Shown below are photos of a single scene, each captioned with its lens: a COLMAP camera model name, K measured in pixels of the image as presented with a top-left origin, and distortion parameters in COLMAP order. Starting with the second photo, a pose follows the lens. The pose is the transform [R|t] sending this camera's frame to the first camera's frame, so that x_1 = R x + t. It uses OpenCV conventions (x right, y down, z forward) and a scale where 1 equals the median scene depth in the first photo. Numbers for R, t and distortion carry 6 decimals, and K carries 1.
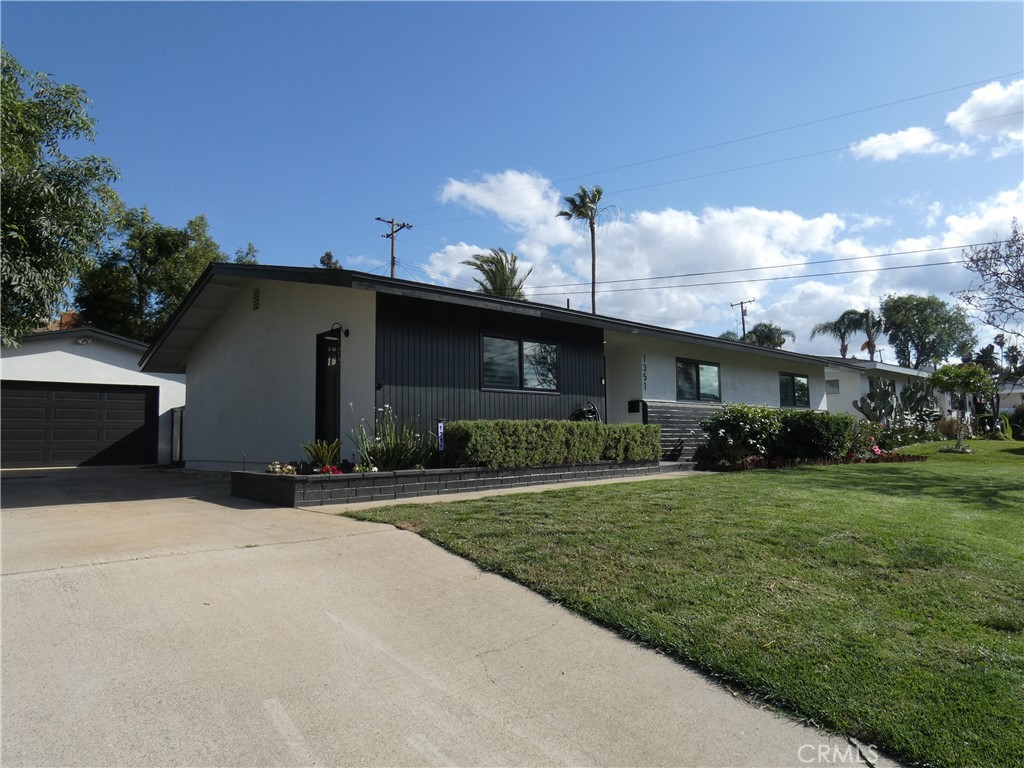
lens RADIAL K [[645.0, 0, 512.0], [0, 645.0, 384.0], [0, 0, 1]] dist [-0.018608, 0.005650]
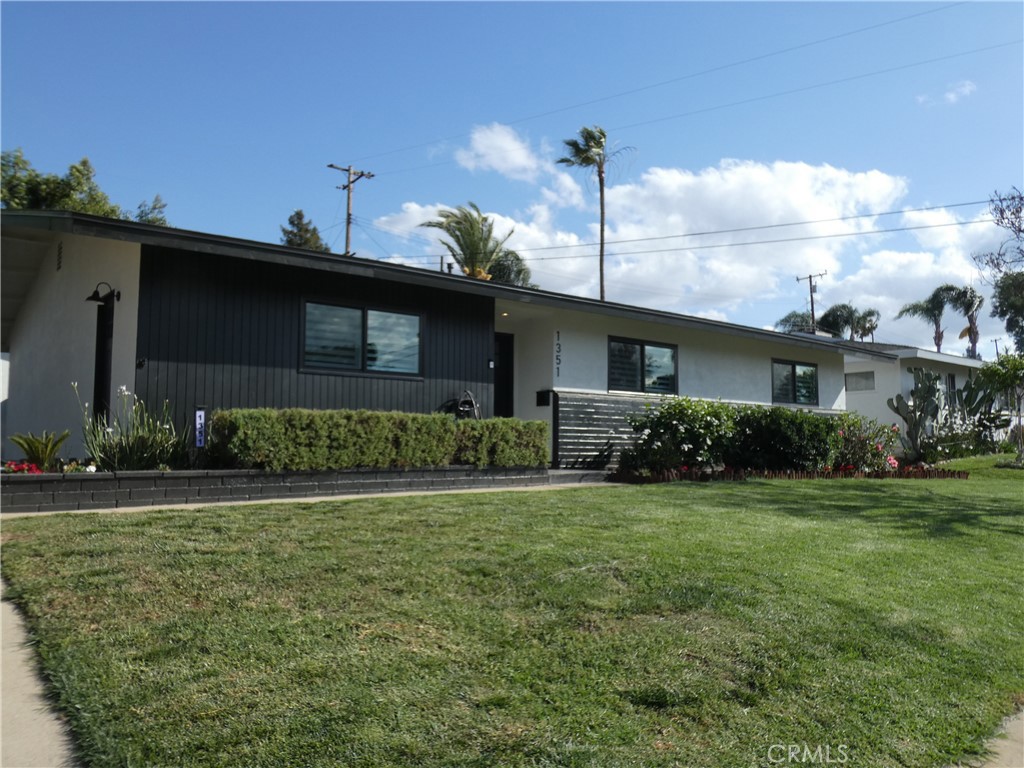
lens RADIAL K [[803.4, 0, 514.5], [0, 803.4, 385.8], [0, 0, 1]] dist [-0.009860, -0.007752]
pose [[0.999036, 0.012095, -0.042206, 0.195530], [-0.011700, 0.999886, 0.009576, 0.011115], [0.042317, -0.009073, 0.999063, 0.040817]]
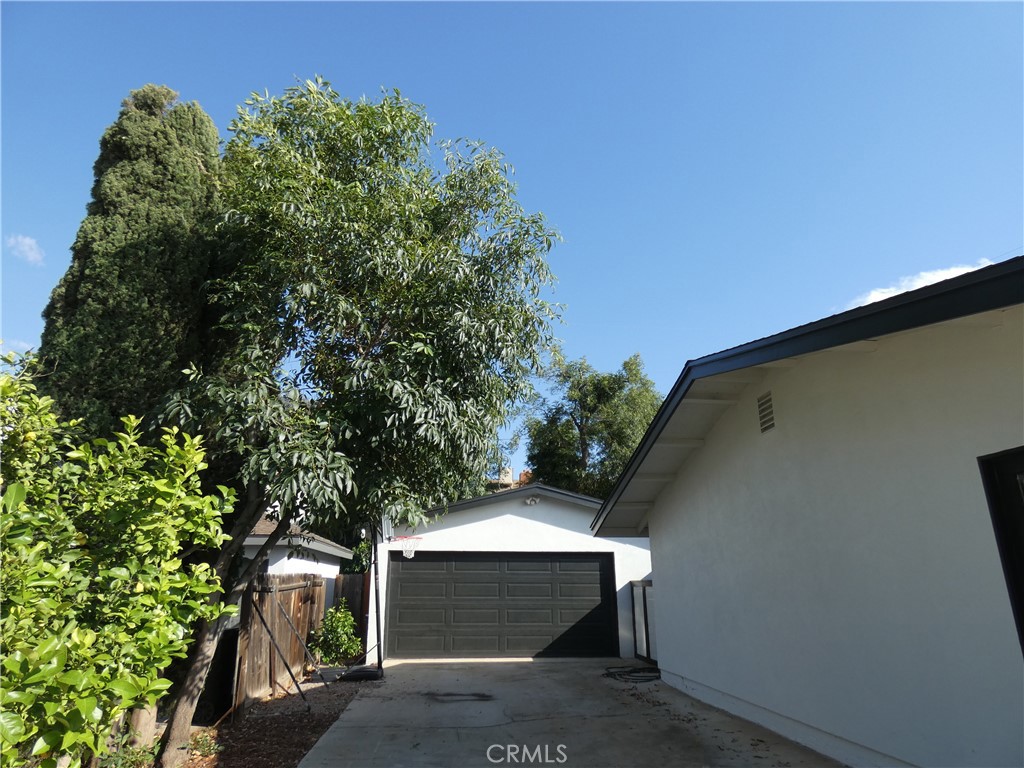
lens RADIAL K [[612.1, 0, 512.0], [0, 612.1, 384.0], [0, 0, 1]] dist [0.000635, 0.003859]
pose [[0.802319, -0.169115, -0.572437, -0.250869], [0.036553, 0.971145, -0.235673, -0.034372], [0.595775, 0.168161, 0.785350, 0.404385]]
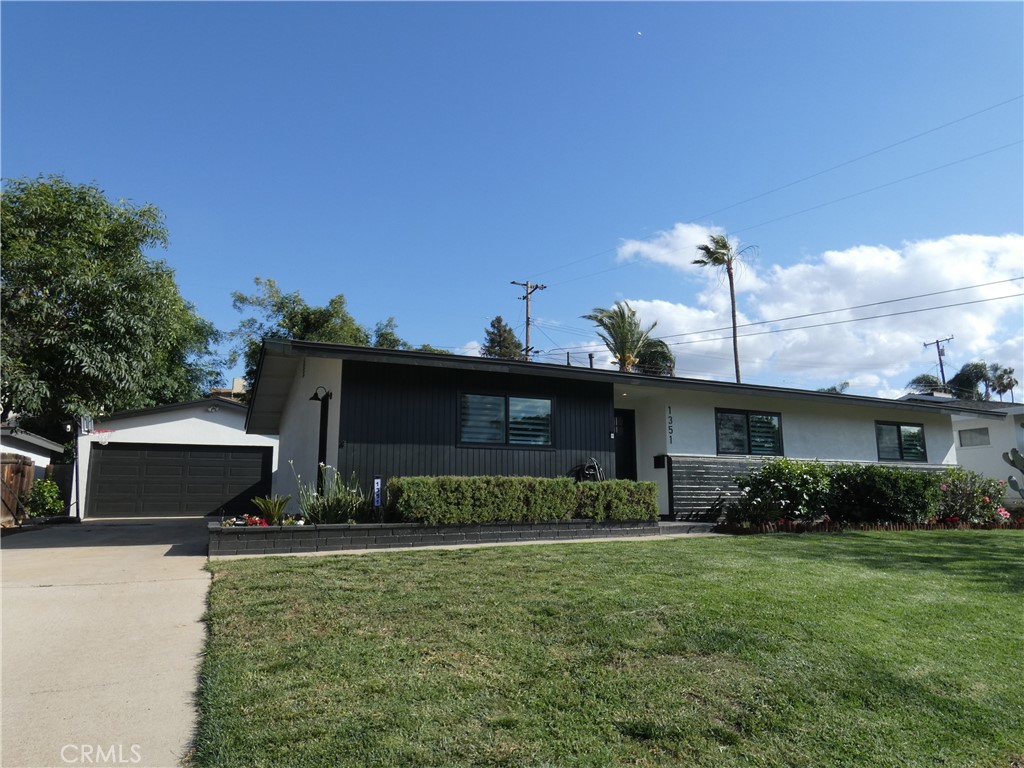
lens RADIAL K [[645.0, 0, 512.0], [0, 645.0, 384.0], [0, 0, 1]] dist [-0.018608, 0.005650]
pose [[0.956549, -0.041013, -0.288674, 0.259285], [0.015694, 0.995865, -0.089480, 0.002835], [0.291150, 0.081061, 0.953237, 0.040619]]
